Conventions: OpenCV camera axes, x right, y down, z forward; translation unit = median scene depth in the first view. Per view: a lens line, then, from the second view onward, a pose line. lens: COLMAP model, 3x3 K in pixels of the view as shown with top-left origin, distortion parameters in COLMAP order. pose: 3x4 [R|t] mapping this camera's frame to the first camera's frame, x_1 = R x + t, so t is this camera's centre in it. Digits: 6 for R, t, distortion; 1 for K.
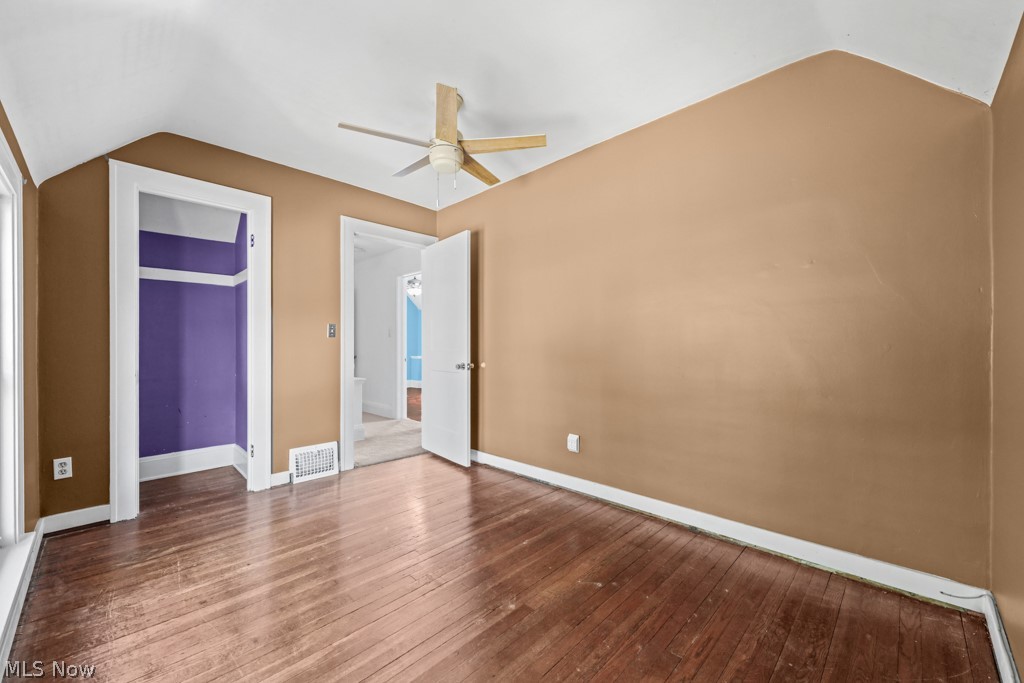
lens RADIAL K [[399.5, 0, 515.5], [0, 399.5, 344.4], [0, 0, 1]] dist [0.005678, -0.001387]
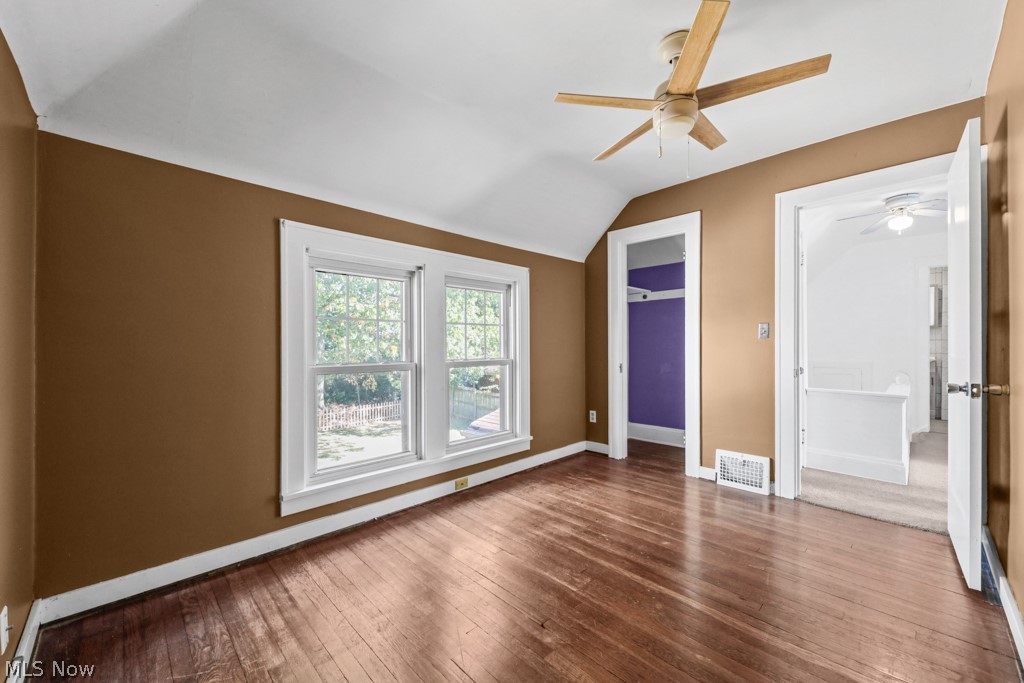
lens RADIAL K [[399.5, 0, 511.4], [0, 399.5, 346.9], [0, 0, 1]] dist [0.005678, -0.001387]
pose [[-0.028643, 0.000820, -0.999589, 0.624195], [0.002279, 0.999997, 0.000755, -0.001898], [0.999587, -0.002256, -0.028645, 0.661056]]
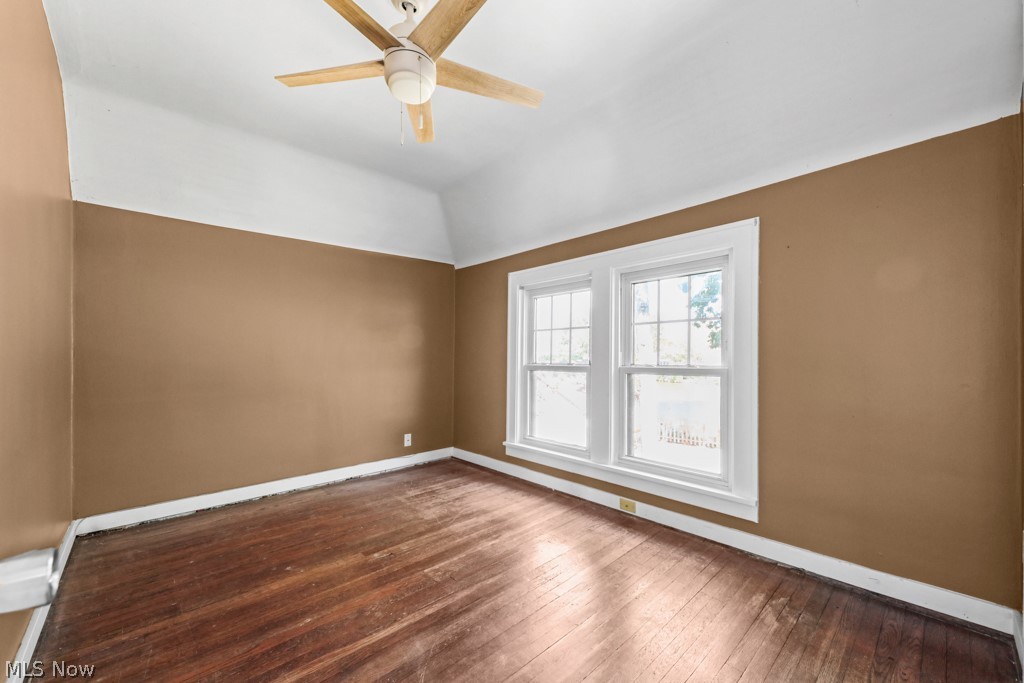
lens RADIAL K [[399.5, 0, 511.6], [0, 399.5, 344.8], [0, 0, 1]] dist [0.005678, -0.001387]
pose [[-0.997920, 0.011151, 0.063498, -0.376774], [0.010056, 0.999796, -0.017537, -0.000471], [-0.063681, -0.016862, -0.997828, 1.597028]]
